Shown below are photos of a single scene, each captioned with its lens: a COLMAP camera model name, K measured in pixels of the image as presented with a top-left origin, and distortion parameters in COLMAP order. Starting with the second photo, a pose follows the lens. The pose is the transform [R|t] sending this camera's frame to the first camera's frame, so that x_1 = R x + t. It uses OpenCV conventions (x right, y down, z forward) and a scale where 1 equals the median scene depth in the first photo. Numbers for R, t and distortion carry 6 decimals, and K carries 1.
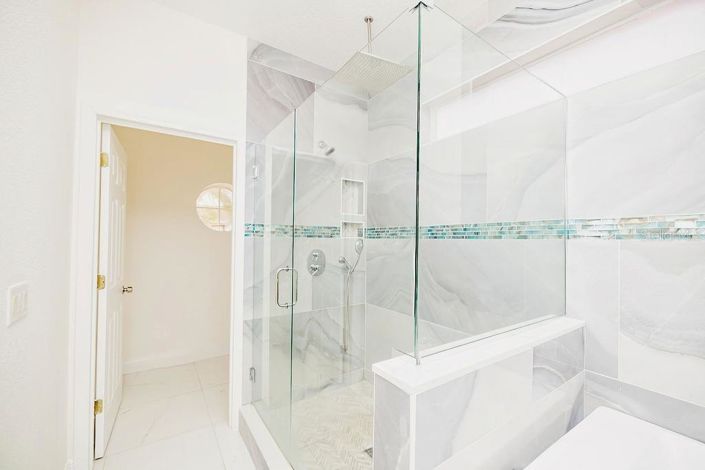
lens RADIAL K [[297.3, 0, 352.5], [0, 297.3, 237.2], [0, 0, 1]] dist [0.003538, 0.000049]
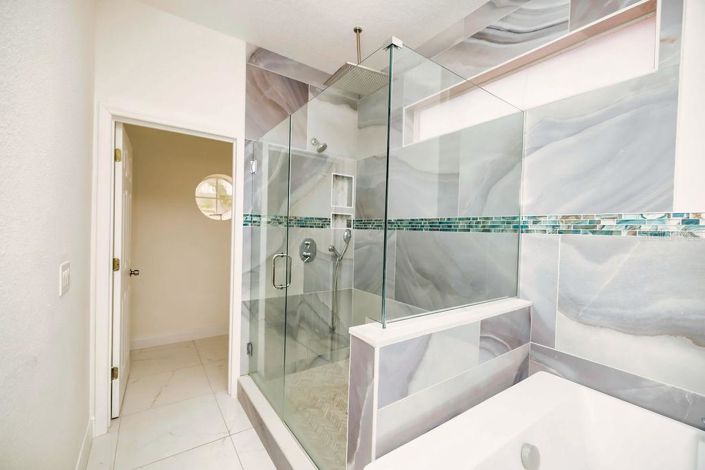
lens RADIAL K [[297.3, 0, 348.9], [0, 297.3, 235.8], [0, 0, 1]] dist [0.003538, 0.000049]
pose [[0.999811, 0.015044, 0.012352, 0.018765], [-0.015408, 0.999432, 0.029955, -0.004908], [-0.011894, -0.030139, 0.999475, -0.120291]]
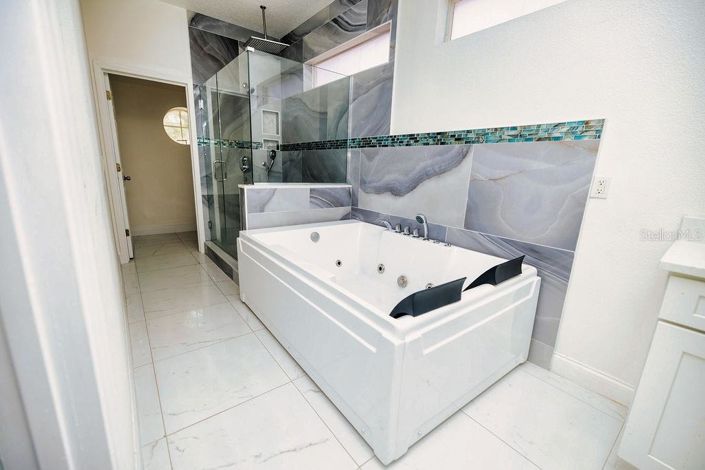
lens RADIAL K [[297.3, 0, 351.3], [0, 297.3, 237.2], [0, 0, 1]] dist [0.003538, 0.000049]
pose [[0.997102, 0.006956, 0.075755, 0.418079], [-0.024972, 0.970560, 0.239560, 0.083811], [-0.071858, -0.240758, 0.967921, -0.905615]]
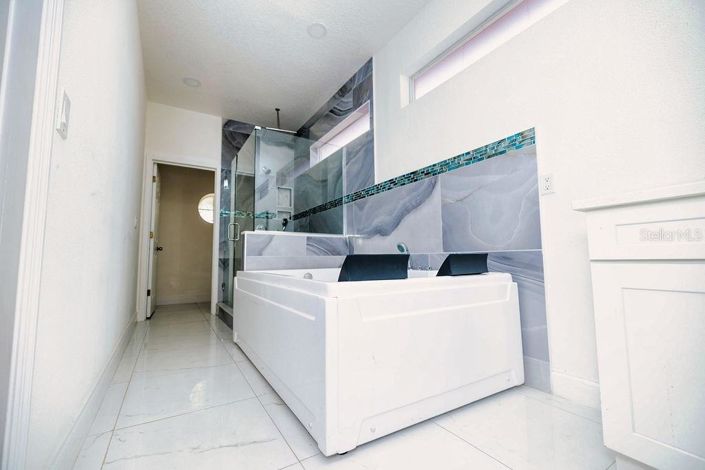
lens RADIAL K [[297.3, 0, 348.2], [0, 297.3, 234.7], [0, 0, 1]] dist [0.003538, 0.000049]
pose [[0.998956, -0.026681, -0.037068, 0.602113], [0.023799, 0.996814, -0.076124, 0.315974], [0.038981, 0.075163, 0.996409, -0.996951]]
